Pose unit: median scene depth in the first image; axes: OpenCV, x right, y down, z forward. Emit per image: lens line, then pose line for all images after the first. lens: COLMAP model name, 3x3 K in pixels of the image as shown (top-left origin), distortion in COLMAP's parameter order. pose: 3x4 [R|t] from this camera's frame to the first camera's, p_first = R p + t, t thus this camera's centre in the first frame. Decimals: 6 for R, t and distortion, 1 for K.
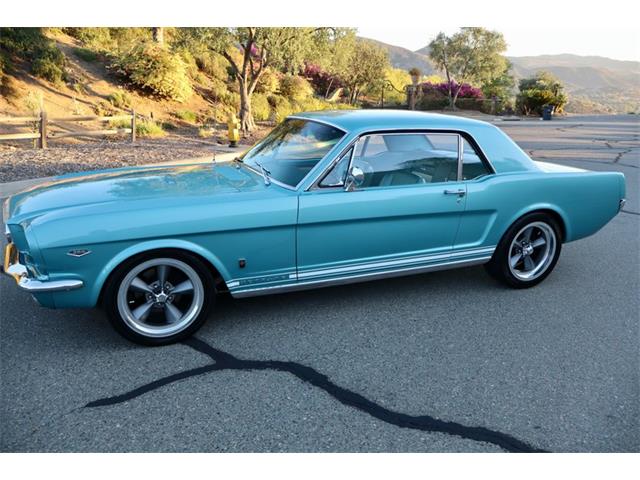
lens RADIAL K [[531.0, 0, 320.0], [0, 531.0, 240.0], [0, 0, 1]] dist [-0.008050, 0.009646]
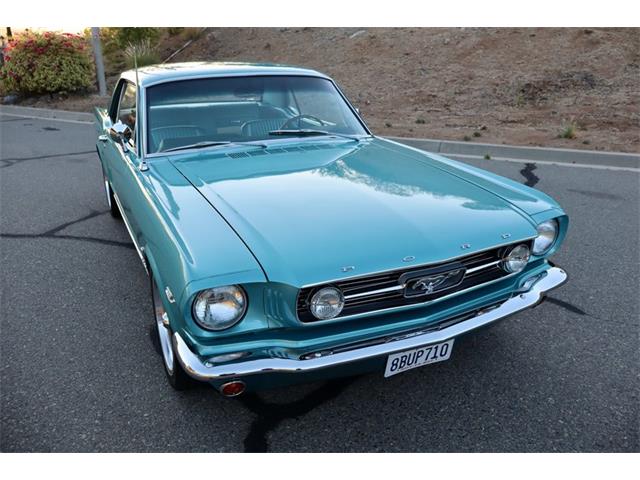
lens RADIAL K [[531.0, 0, 320.0], [0, 531.0, 240.0], [0, 0, 1]] dist [-0.008050, 0.009646]
pose [[-0.044183, -0.365068, 0.929932, -0.228762], [0.277464, 0.889735, 0.362470, -0.067476], [-0.959720, 0.274037, 0.061981, 0.227501]]
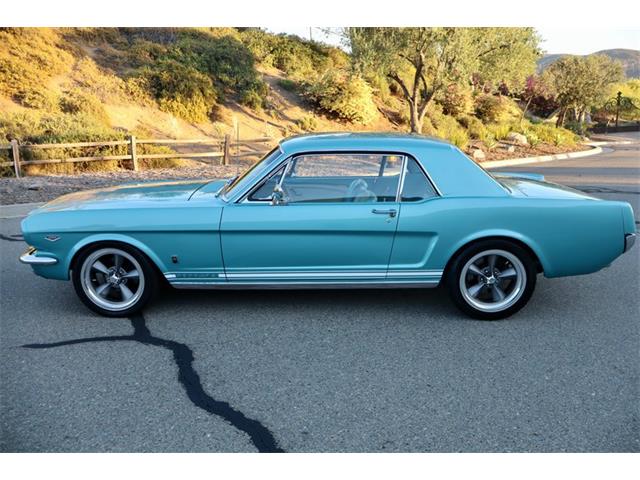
lens RADIAL K [[531.0, 0, 320.0], [0, 531.0, 240.0], [0, 0, 1]] dist [-0.008050, 0.009646]
pose [[0.909194, 0.075654, -0.409442, 0.128444], [-0.091367, 0.995638, -0.018921, -0.001361], [0.406224, 0.054612, 0.912140, 0.005553]]
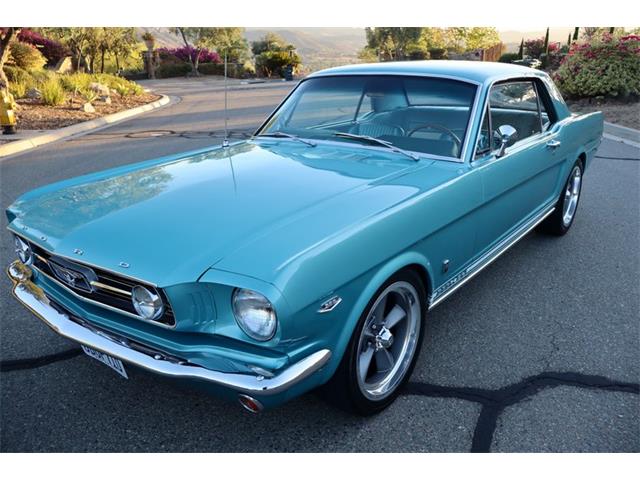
lens RADIAL K [[531.0, 0, 320.0], [0, 531.0, 240.0], [0, 0, 1]] dist [-0.008050, 0.009646]
pose [[0.873276, -0.189768, 0.448750, -0.125464], [0.163562, 0.981765, 0.096874, -0.018876], [-0.458951, -0.011199, 0.888391, 0.082367]]
